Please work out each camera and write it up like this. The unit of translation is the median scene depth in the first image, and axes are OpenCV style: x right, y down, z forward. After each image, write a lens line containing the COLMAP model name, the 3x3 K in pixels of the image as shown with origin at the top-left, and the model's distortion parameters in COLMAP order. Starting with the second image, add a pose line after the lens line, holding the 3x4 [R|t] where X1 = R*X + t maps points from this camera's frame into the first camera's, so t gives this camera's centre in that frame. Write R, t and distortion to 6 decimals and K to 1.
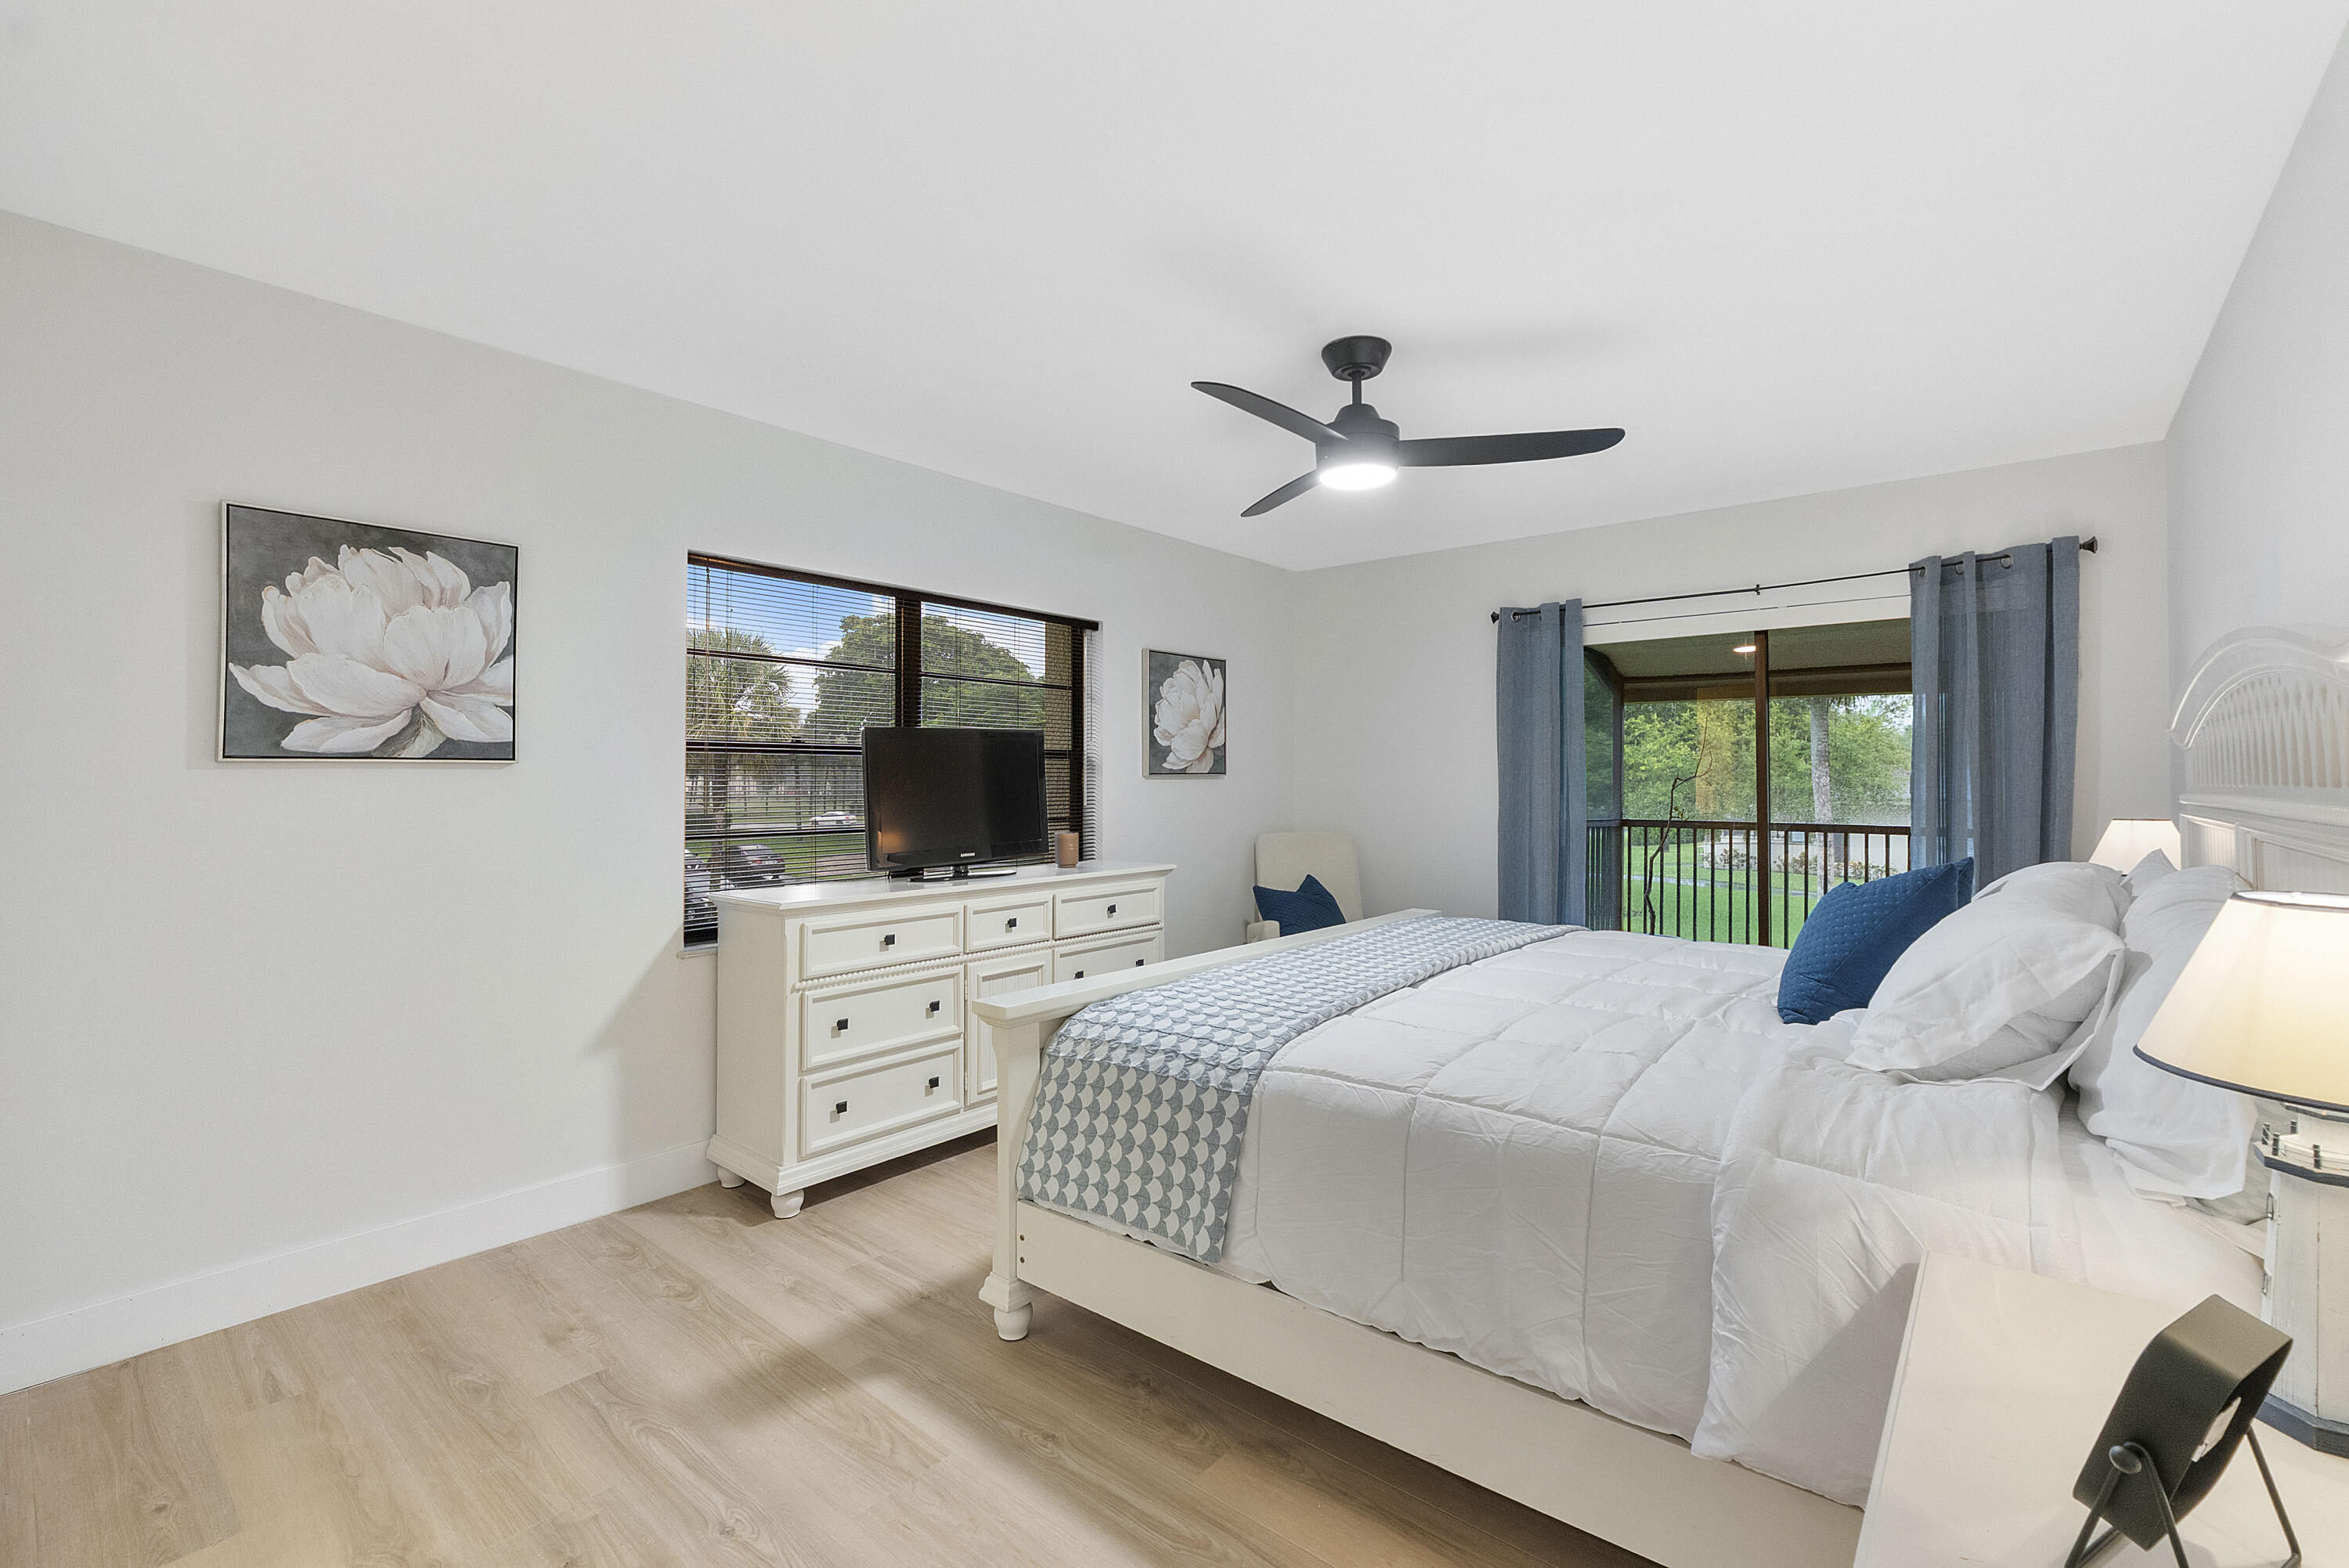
lens RADIAL K [[984.0, 0, 1197.5], [0, 984.0, 768.0], [0, 0, 1]] dist [-0.009759, -0.000620]
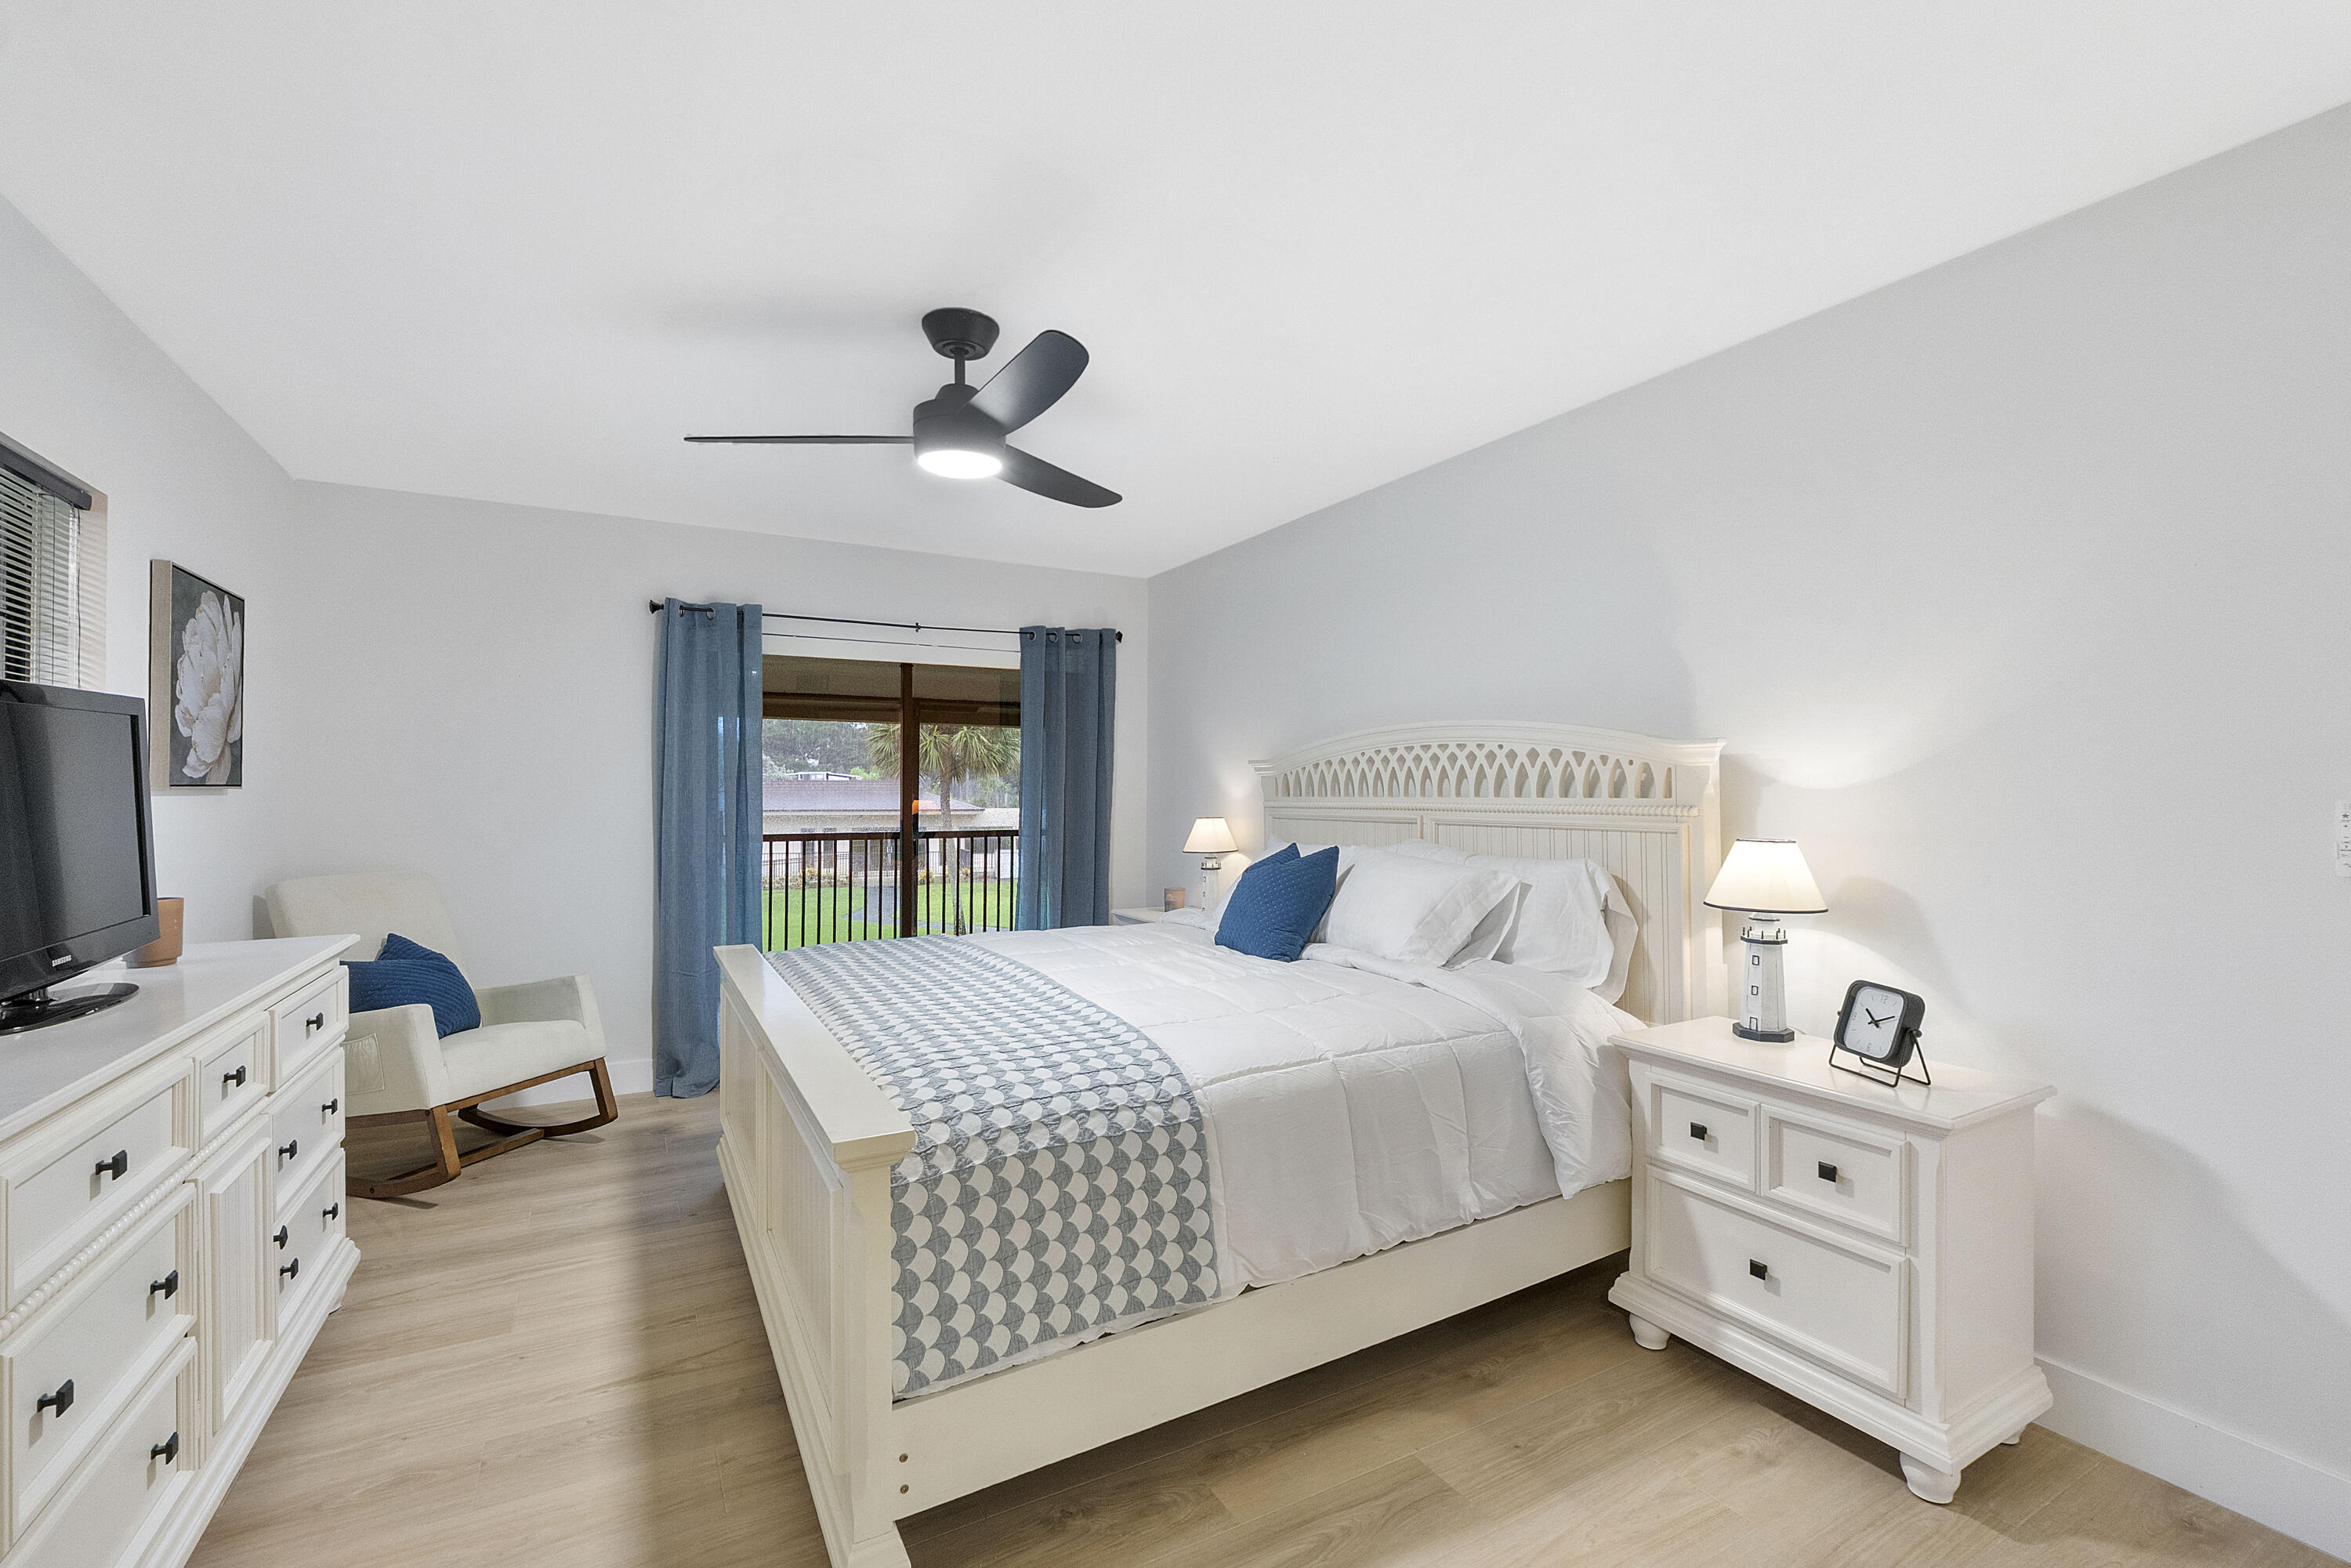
lens RADIAL K [[984.9, 0, 1182.9], [0, 984.9, 797.5], [0, 0, 1]] dist [-0.009759, -0.000620]
pose [[0.382820, -0.004878, 0.923810, -0.413271], [-0.008775, 0.999922, 0.008916, 0.002960], [-0.923781, -0.011520, 0.382747, 0.312298]]
